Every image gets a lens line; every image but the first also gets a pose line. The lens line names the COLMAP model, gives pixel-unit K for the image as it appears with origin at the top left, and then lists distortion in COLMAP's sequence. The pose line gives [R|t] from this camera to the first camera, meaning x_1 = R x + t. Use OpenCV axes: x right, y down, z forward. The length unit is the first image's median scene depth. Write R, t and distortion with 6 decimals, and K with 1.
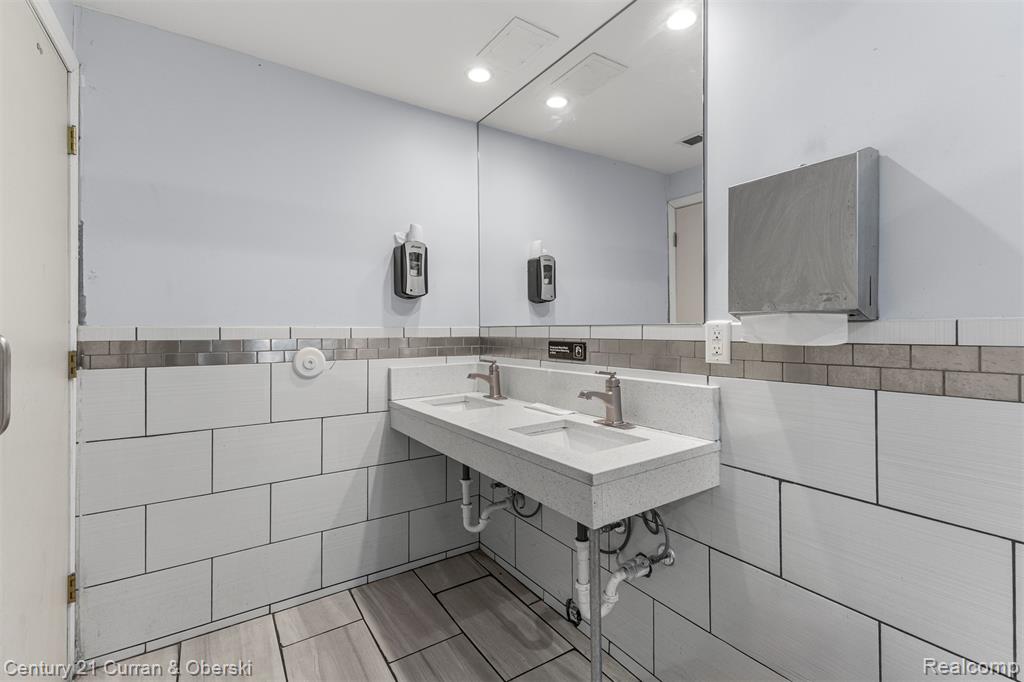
lens RADIAL K [[450.4, 0, 511.6], [0, 450.4, 332.0], [0, 0, 1]] dist [0.000573, -0.000014]
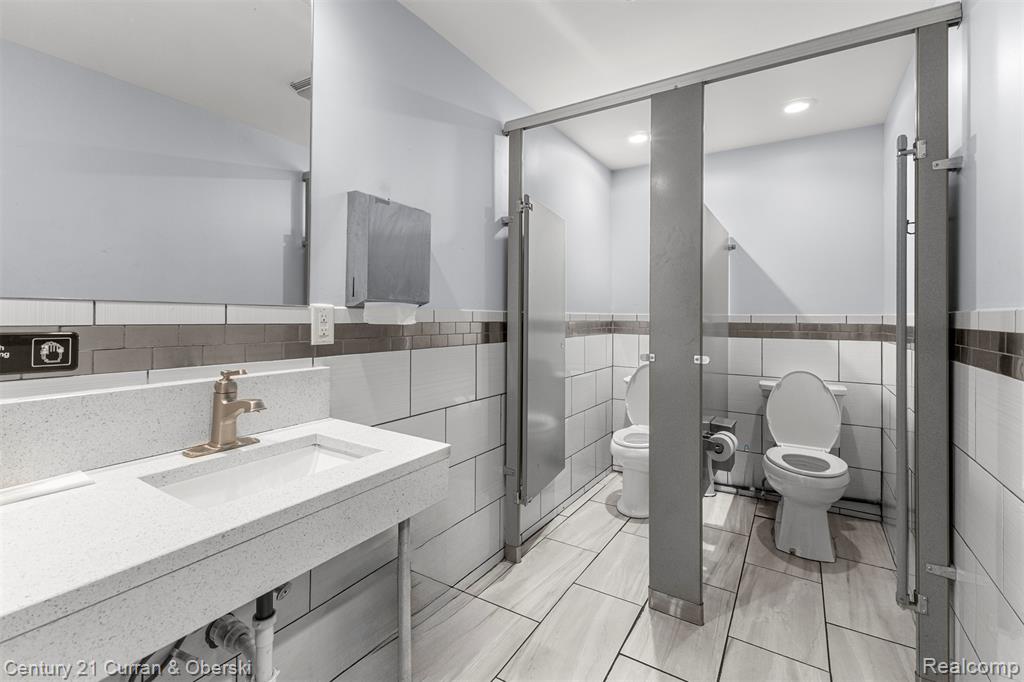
lens RADIAL K [[454.3, 0, 498.3], [0, 454.3, 309.2], [0, 0, 1]] dist [0.002485, 0.000460]
pose [[-0.390648, 0.011850, 0.920464, -0.675524], [-0.008870, 0.999822, -0.016636, 0.000491], [-0.920497, -0.014663, -0.390474, 1.017353]]
